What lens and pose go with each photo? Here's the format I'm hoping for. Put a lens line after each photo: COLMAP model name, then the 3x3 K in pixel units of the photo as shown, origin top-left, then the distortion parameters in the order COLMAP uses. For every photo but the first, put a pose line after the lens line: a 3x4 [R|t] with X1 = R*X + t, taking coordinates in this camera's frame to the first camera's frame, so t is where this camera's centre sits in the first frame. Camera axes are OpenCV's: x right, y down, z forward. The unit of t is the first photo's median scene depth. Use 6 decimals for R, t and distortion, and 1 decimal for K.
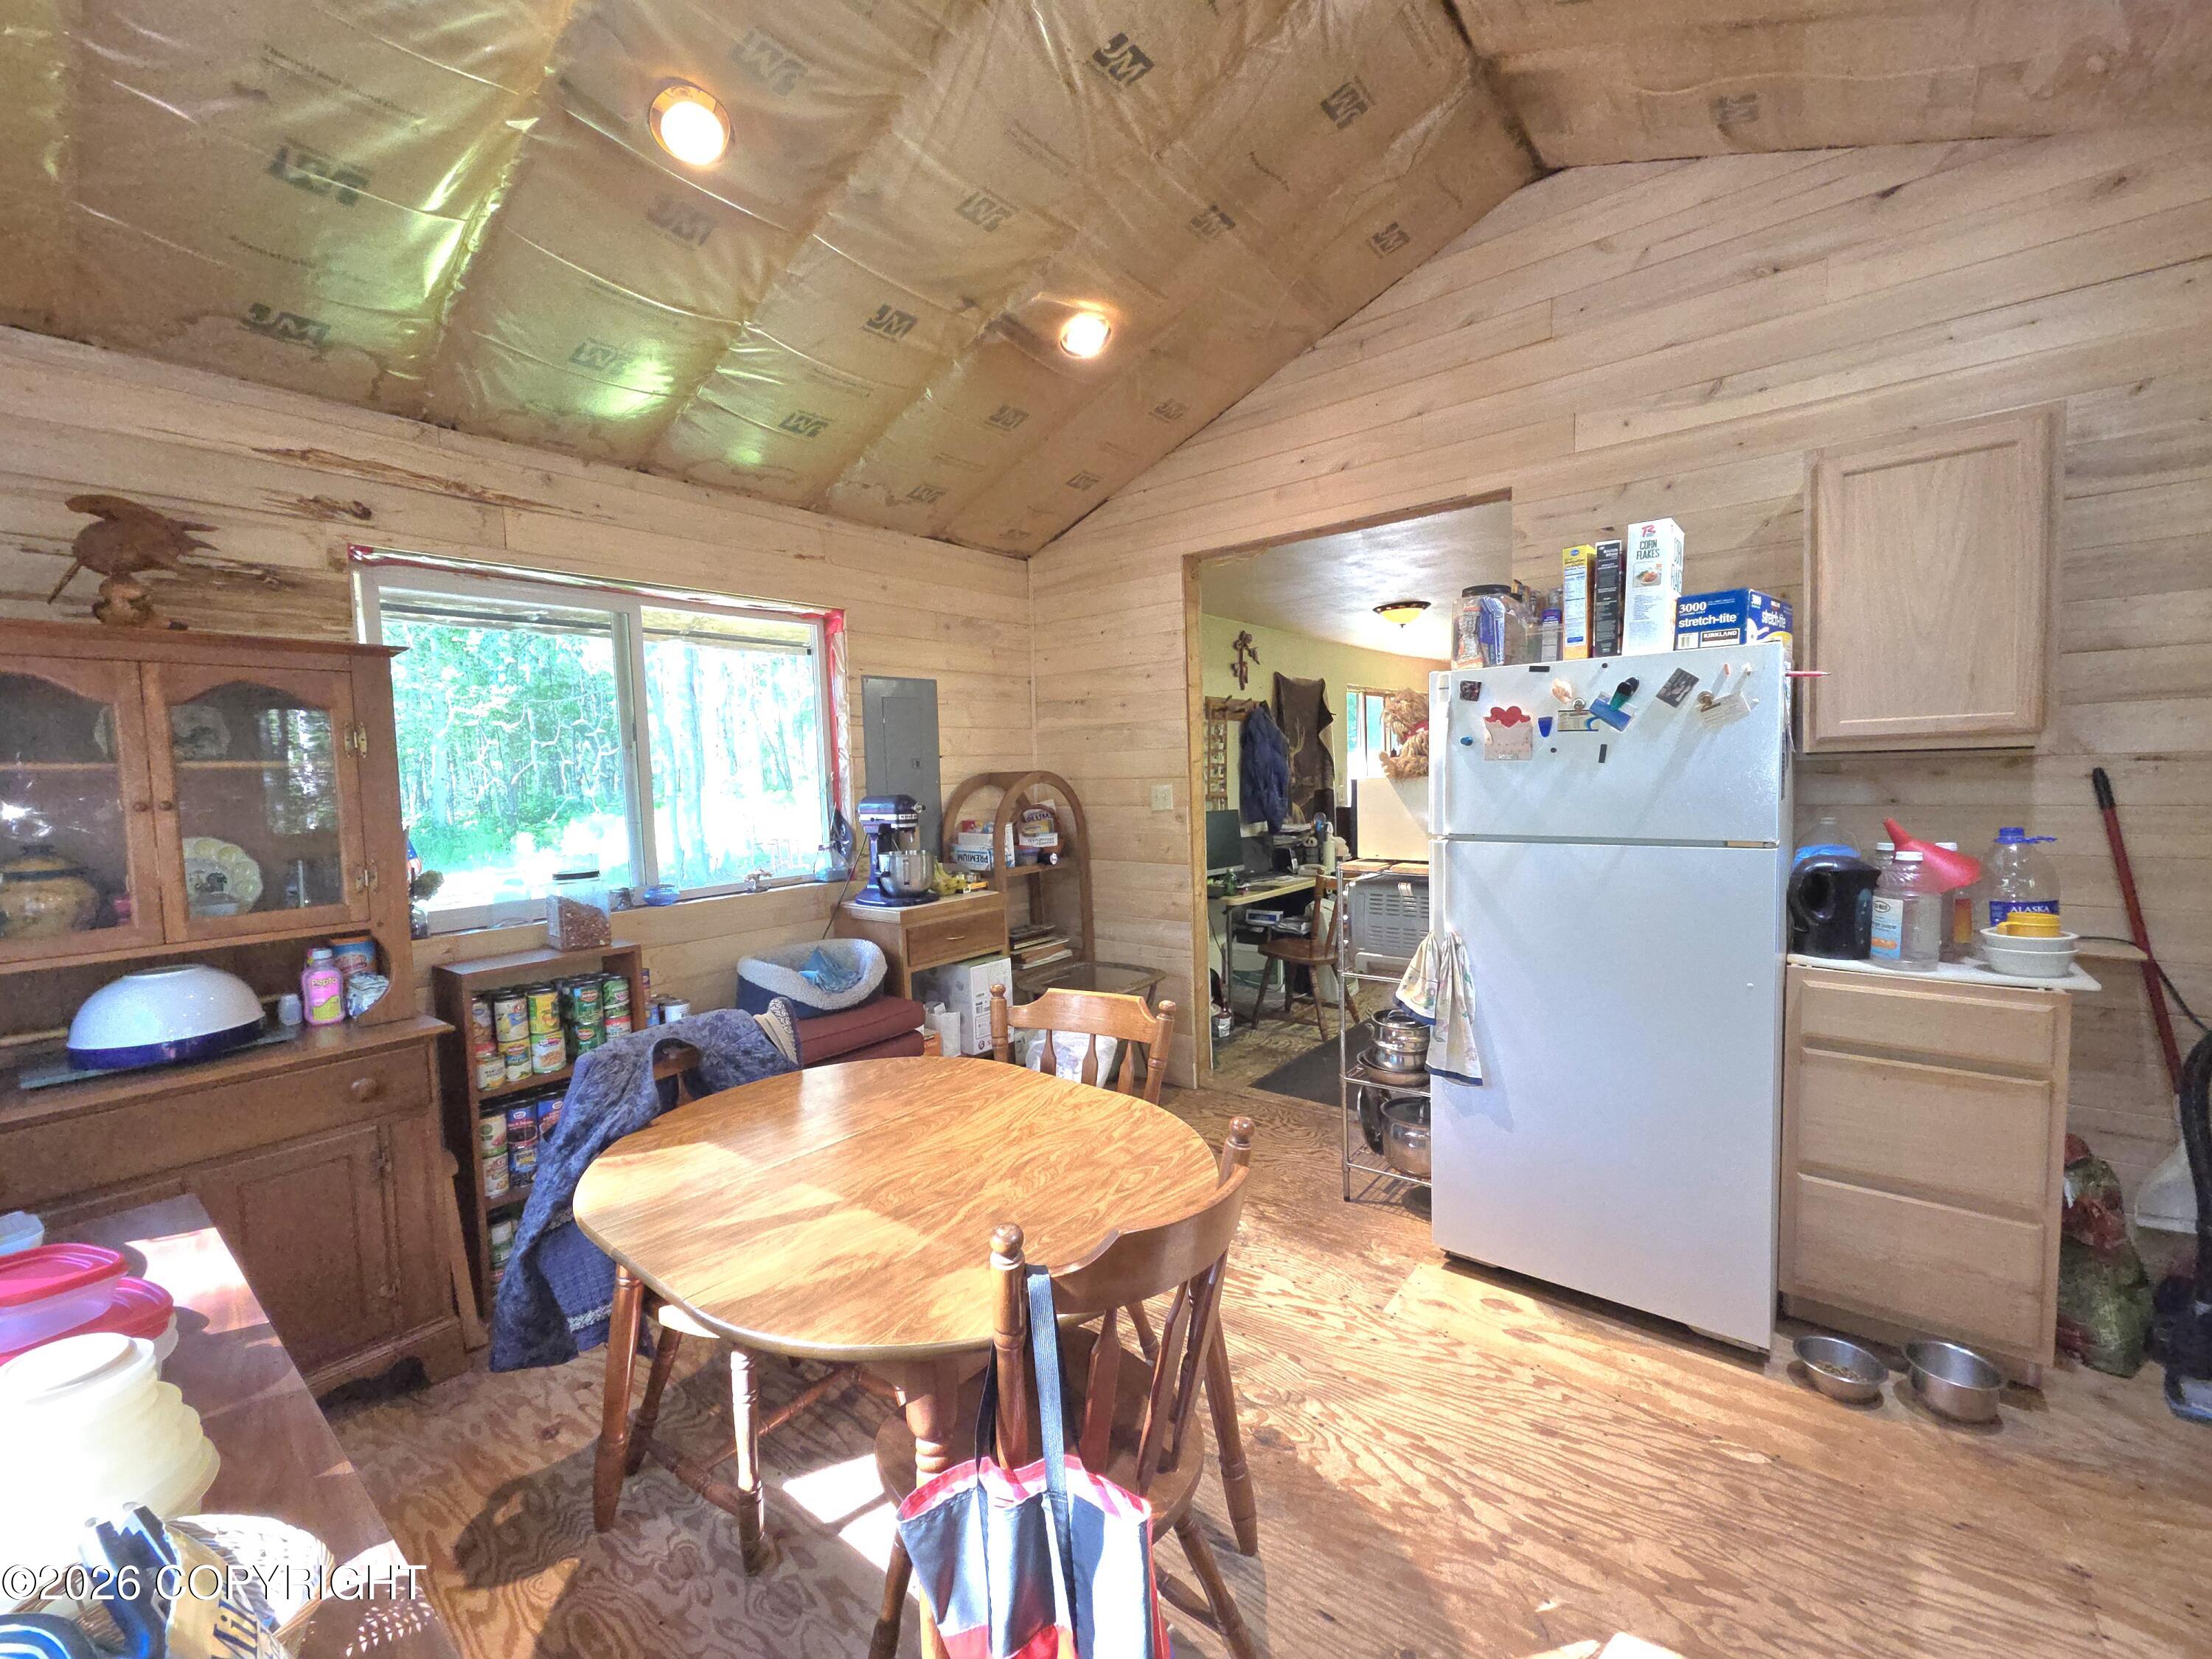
lens RADIAL K [[901.9, 0, 1109.9], [0, 901.9, 827.1], [0, 0, 1]] dist [0.009172, -0.001998]
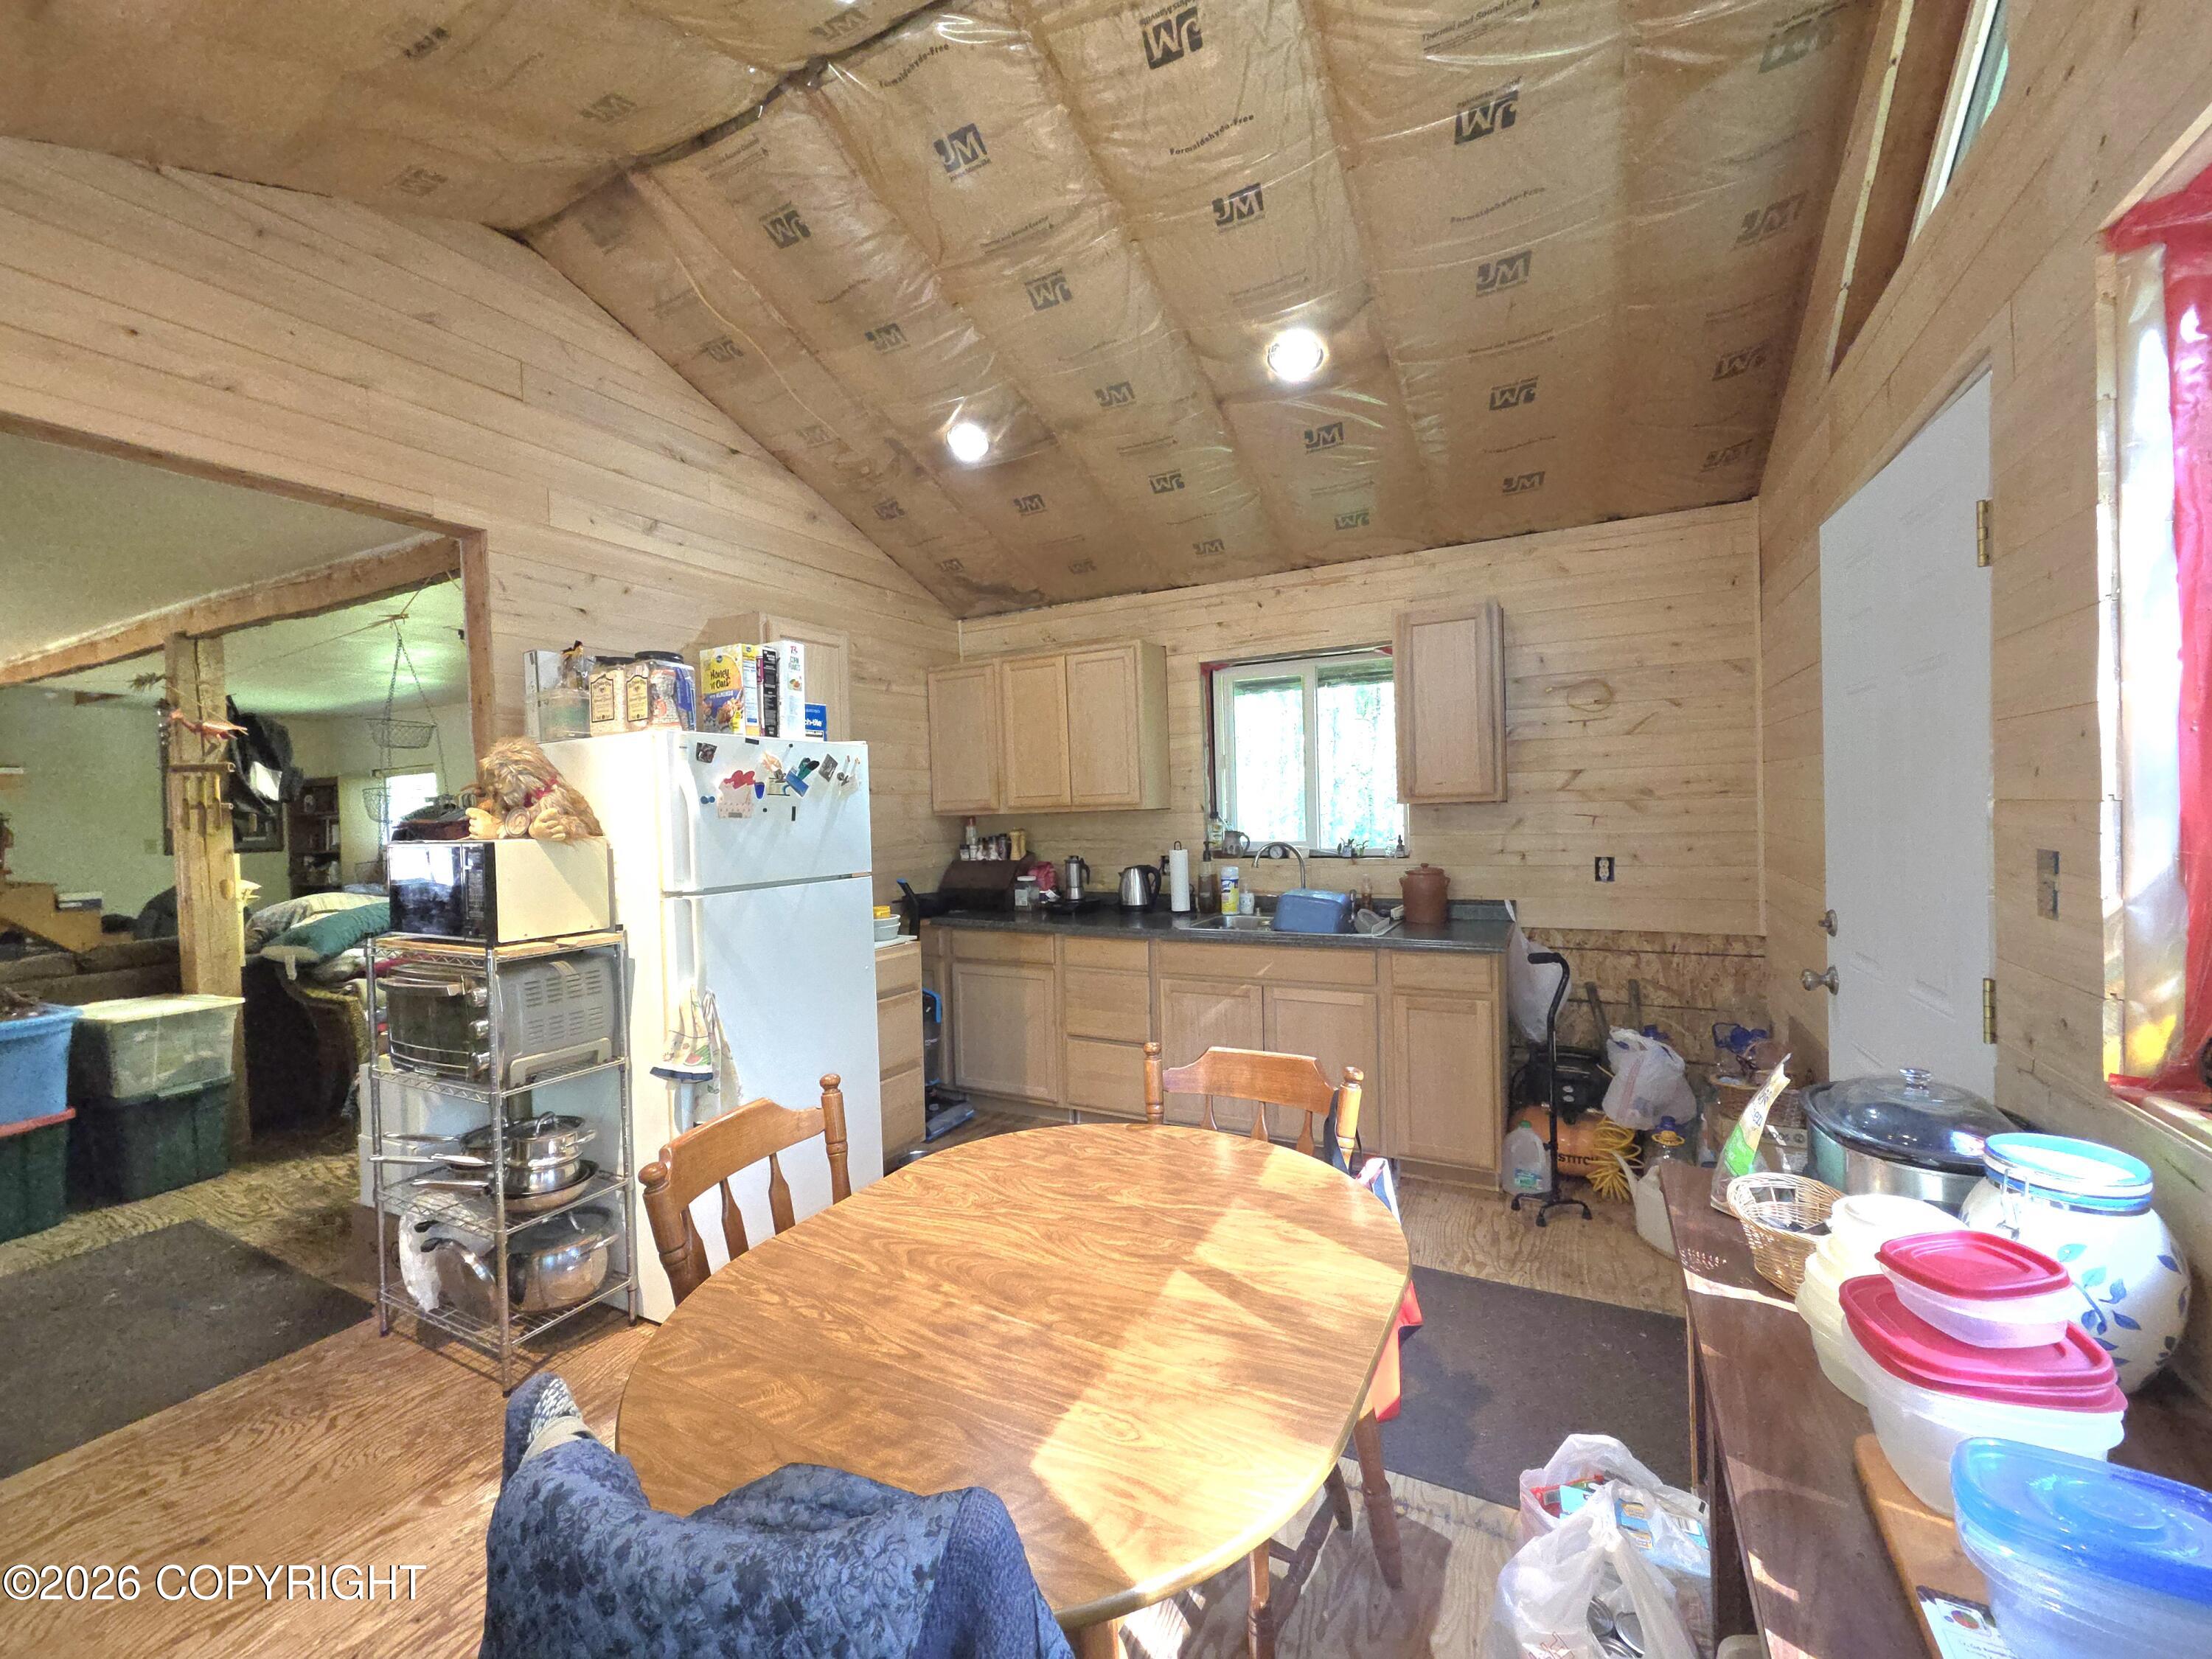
lens RADIAL K [[901.9, 0, 1097.1], [0, 901.9, 824.6], [0, 0, 1]] dist [0.009172, -0.001998]
pose [[-0.183375, 0.018161, 0.982875, -0.712215], [0.097836, 0.995203, -0.000136, -0.020693], [-0.978162, 0.096135, -0.184272, 0.735008]]
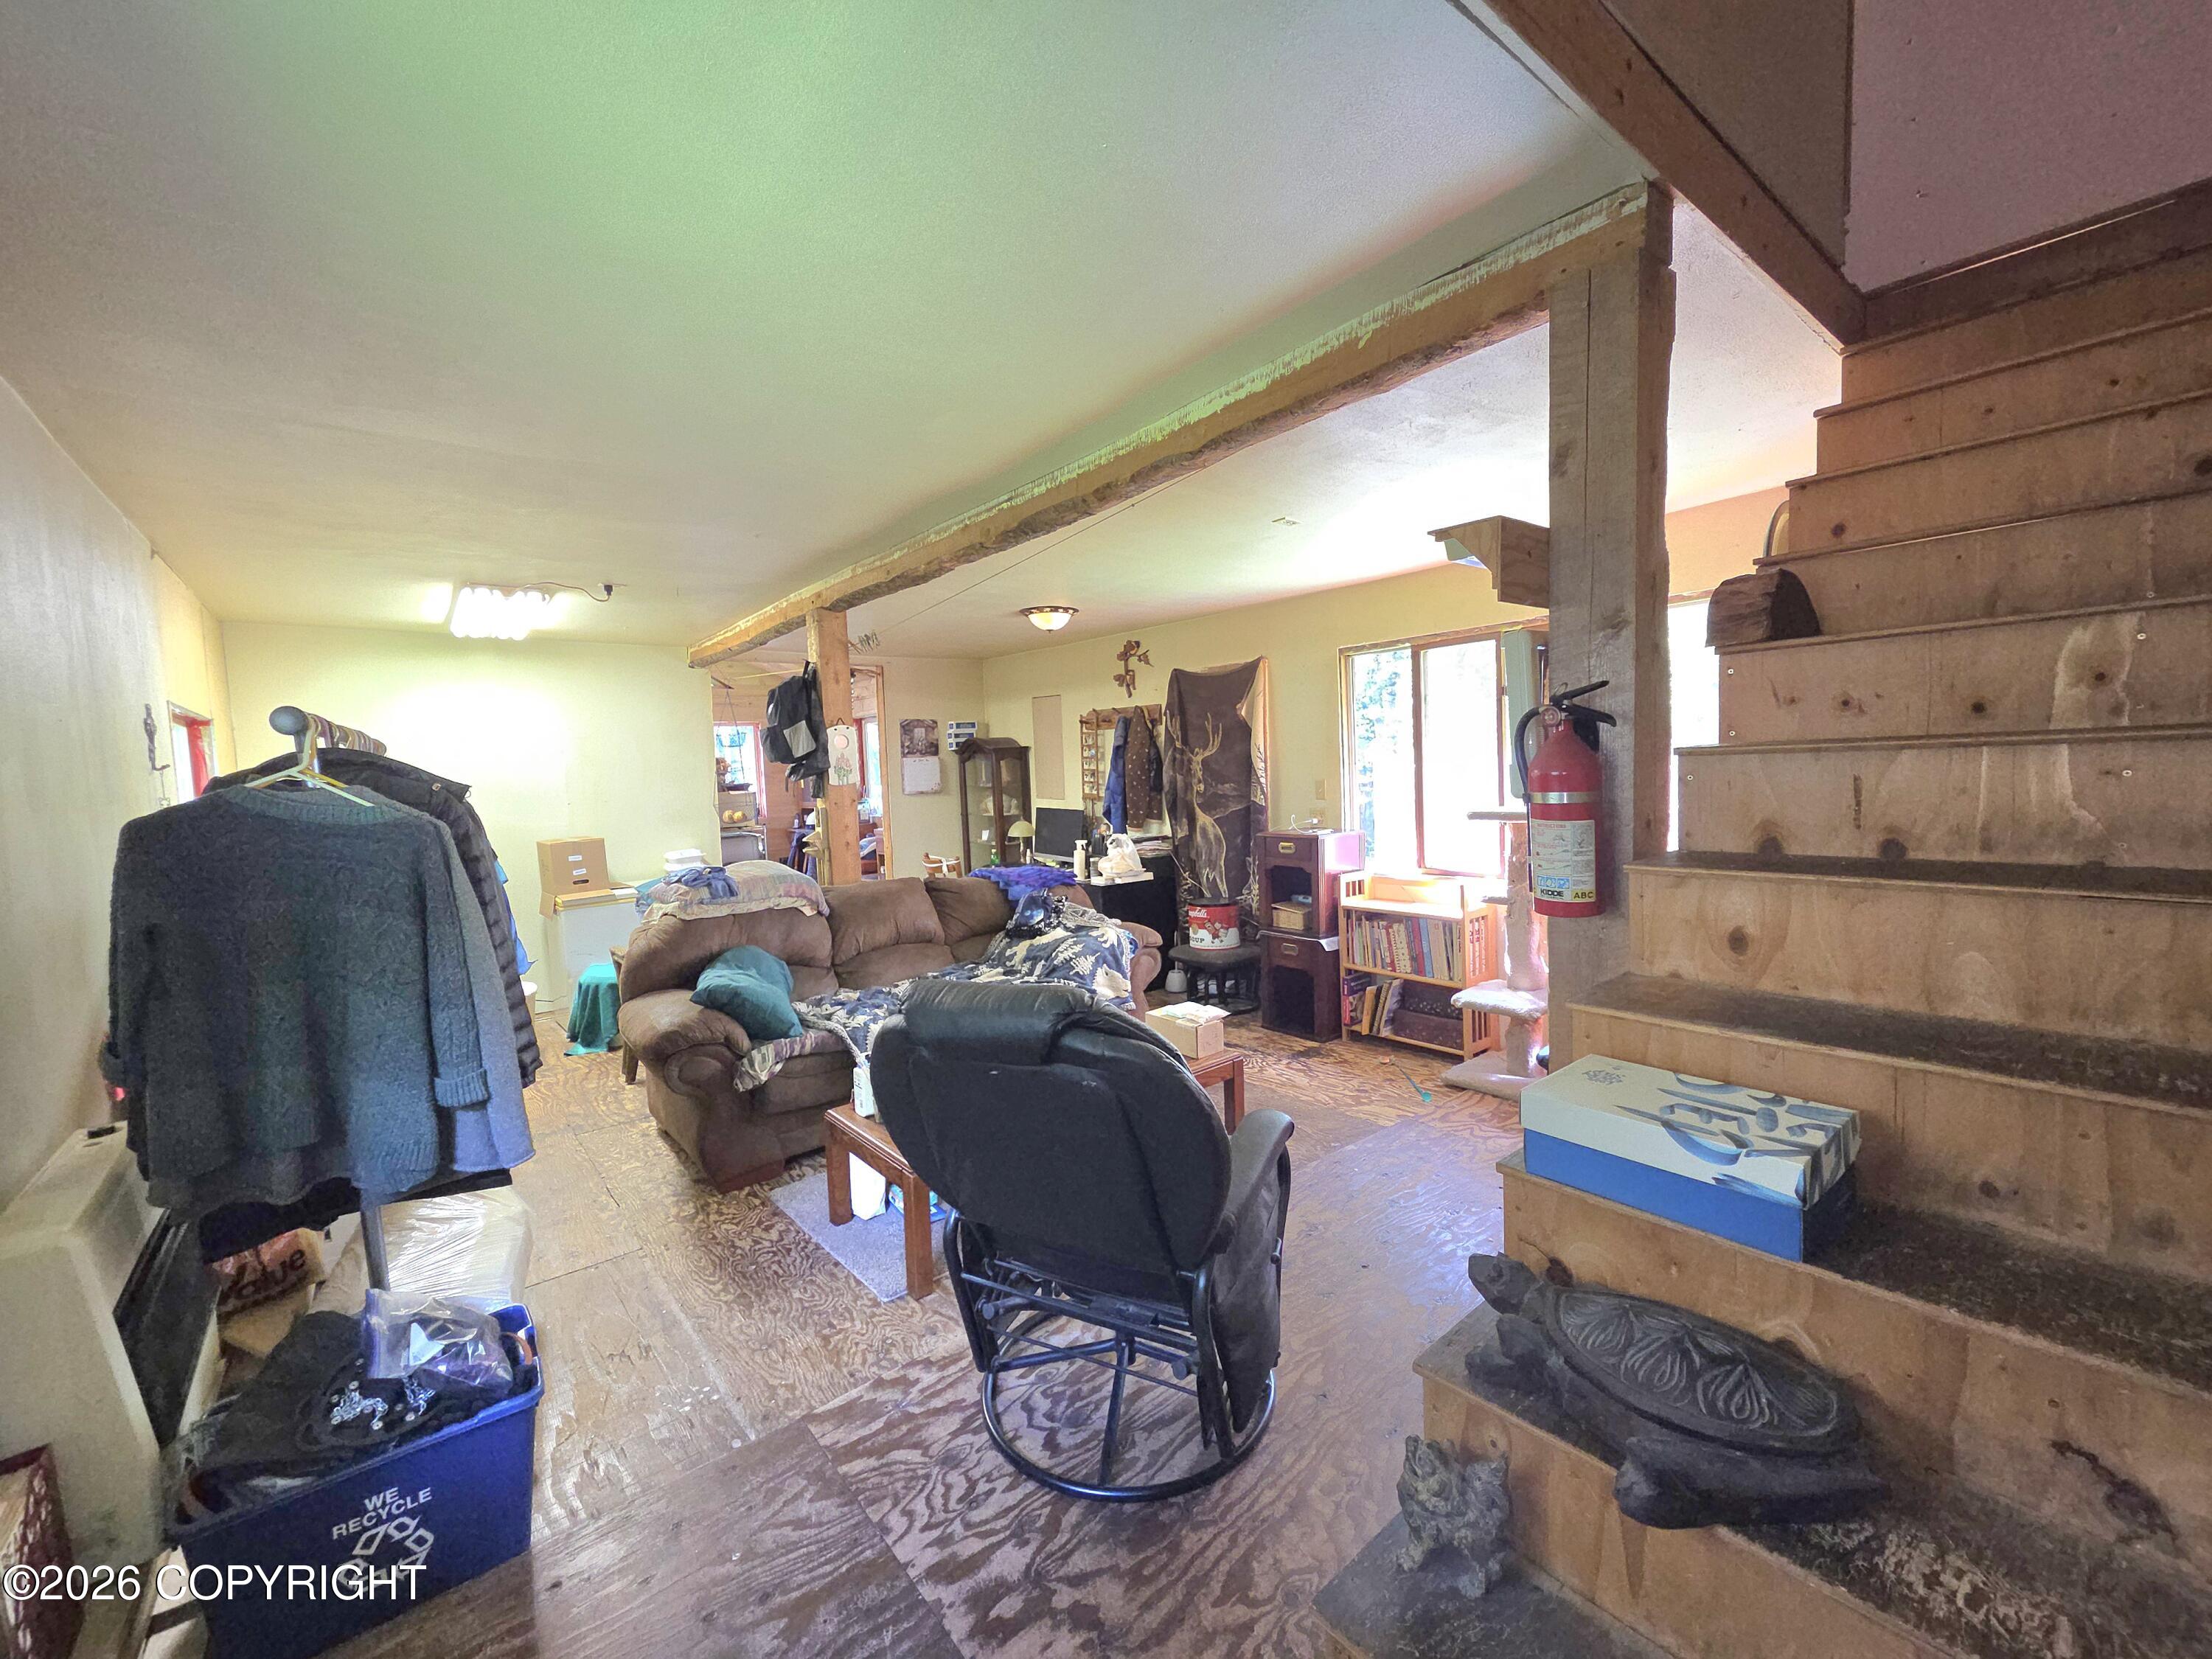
lens RADIAL K [[901.9, 0, 1102.1], [0, 901.9, 826.8], [0, 0, 1]] dist [0.009172, -0.001998]
pose [[-0.214574, 0.109325, -0.970570, 2.889006], [-0.015129, 0.993225, 0.115221, -0.305935], [0.976591, 0.039407, -0.211466, 2.946156]]
